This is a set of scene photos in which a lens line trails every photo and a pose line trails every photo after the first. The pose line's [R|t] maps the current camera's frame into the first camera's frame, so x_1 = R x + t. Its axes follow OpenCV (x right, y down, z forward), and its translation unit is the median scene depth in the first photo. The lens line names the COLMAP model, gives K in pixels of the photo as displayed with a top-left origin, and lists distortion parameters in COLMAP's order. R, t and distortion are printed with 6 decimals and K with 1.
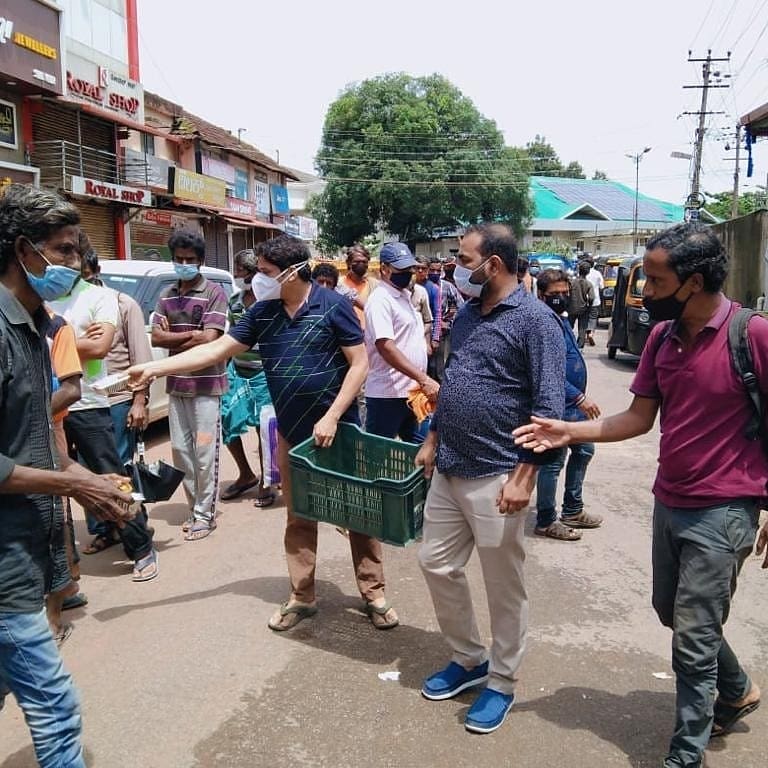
lens RADIAL K [[854.5, 0, 381.1], [0, 854.5, 374.9], [0, 0, 1]] dist [0.113317, -0.249249]
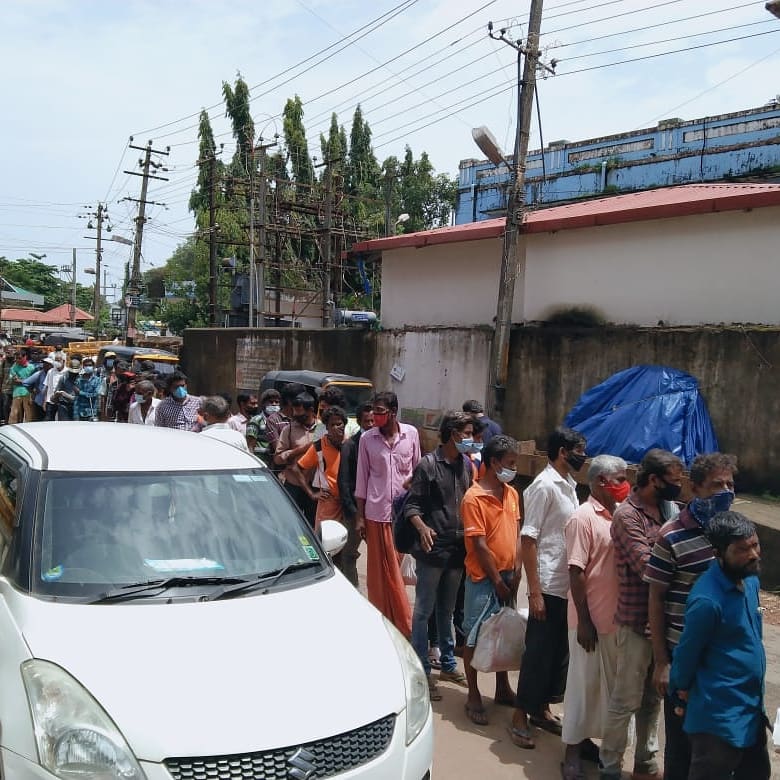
lens RADIAL K [[867.9, 0, 387.0], [0, 867.9, 380.8], [0, 0, 1]] dist [0.113317, -0.249249]
pose [[0.656931, -0.000755, 0.753950, -0.089215], [0.049323, 0.997900, -0.041977, -0.016497], [-0.752336, 0.064763, 0.655589, 0.057988]]
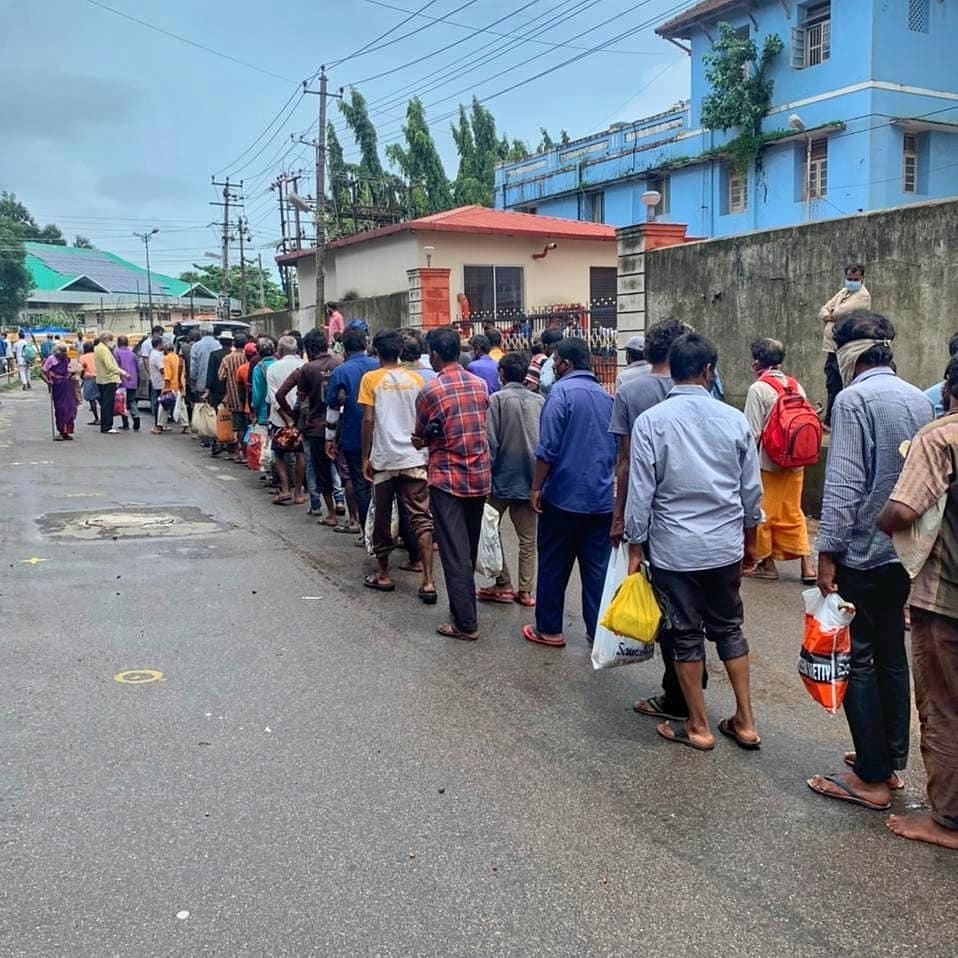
lens RADIAL K [[1065.9, 0, 475.4], [0, 1065.9, 467.6], [0, 0, 1]] dist [0.113317, -0.249249]
pose [[0.811144, -0.077098, 0.579742, -0.128781], [0.081670, 0.996492, 0.018253, 0.029556], [-0.579116, 0.032542, 0.814596, -0.234112]]
